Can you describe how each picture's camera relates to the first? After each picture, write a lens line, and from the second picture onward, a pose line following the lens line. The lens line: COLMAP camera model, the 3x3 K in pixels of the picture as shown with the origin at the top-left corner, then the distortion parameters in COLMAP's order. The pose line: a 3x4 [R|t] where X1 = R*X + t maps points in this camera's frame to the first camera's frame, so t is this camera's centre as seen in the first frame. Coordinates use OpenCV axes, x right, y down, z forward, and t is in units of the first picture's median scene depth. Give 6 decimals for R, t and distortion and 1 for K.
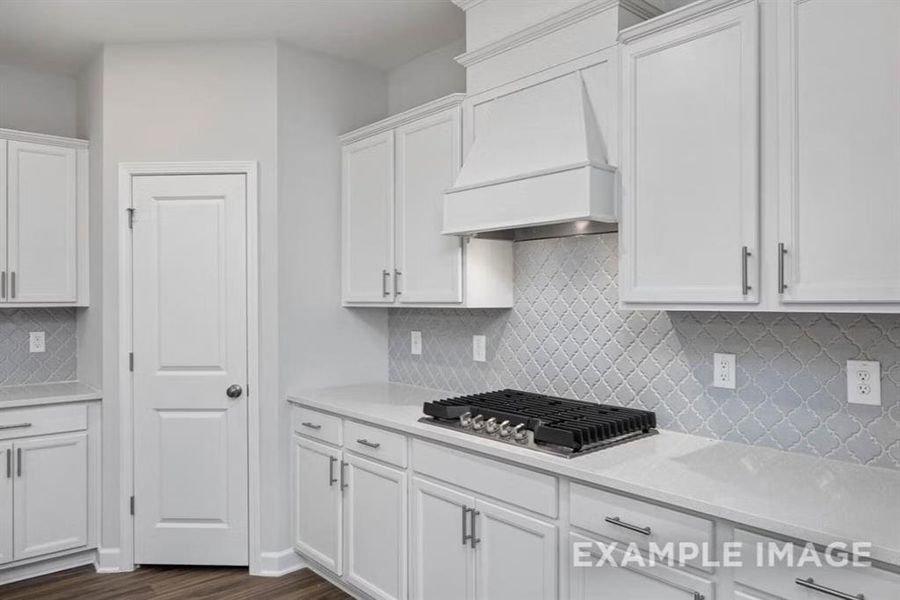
lens RADIAL K [[612.9, 0, 450.0], [0, 612.9, 300.0], [0, 0, 1]] dist [0.002200, 0.003419]
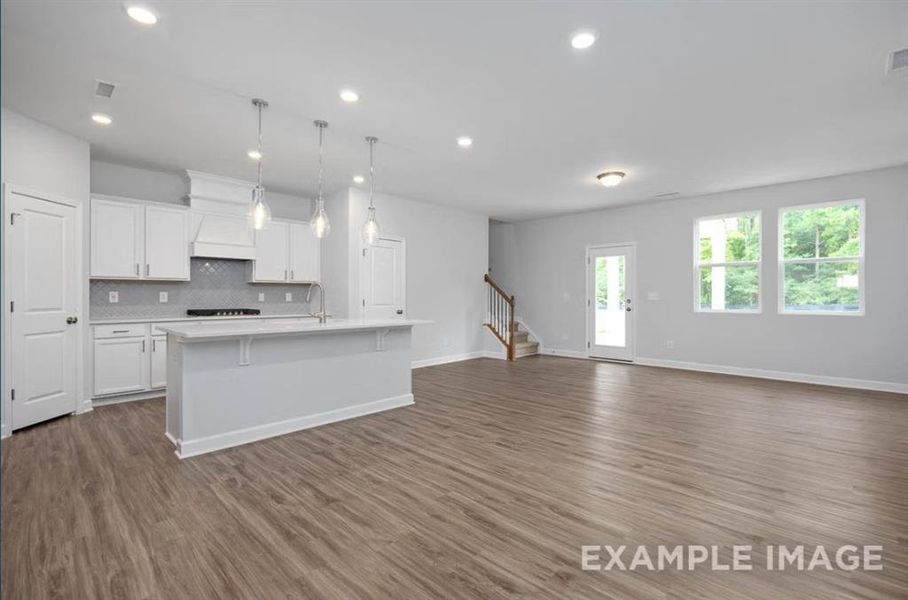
lens RADIAL K [[420.3, 0, 455.7], [0, 420.3, 296.5], [0, 0, 1]] dist [-0.004424, -0.000919]
pose [[-0.071105, -0.000379, 0.997469, -1.935455], [0.000688, 1.000000, 0.000429, 0.083186], [-0.997469, 0.000717, -0.071105, -0.110249]]
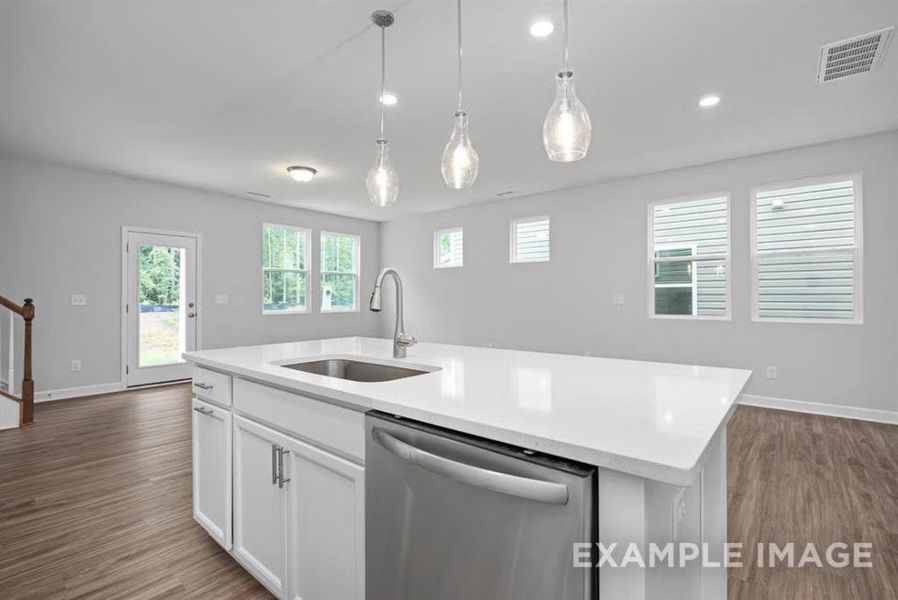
lens RADIAL K [[415.0, 0, 449.0], [0, 415.0, 300.0], [0, 0, 1]] dist [0.000631, 0.000126]
pose [[-0.988809, 0.003051, -0.149158, -0.442295], [0.002177, 0.999980, 0.006021, 0.076037], [0.149173, 0.005629, -0.988795, 0.915155]]
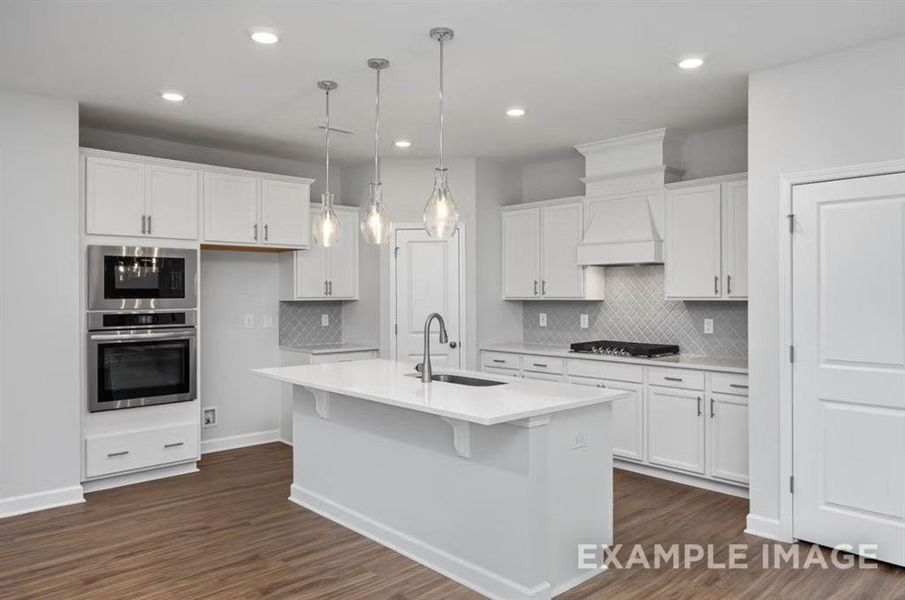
lens RADIAL K [[628.4, 0, 451.8], [0, 628.4, 296.1], [0, 0, 1]] dist [-0.003391, -0.000173]
pose [[0.999701, -0.001517, 0.024409, -0.448577], [0.001490, 0.999998, 0.001128, -0.002542], [-0.024411, -0.001091, 0.999701, -1.040831]]
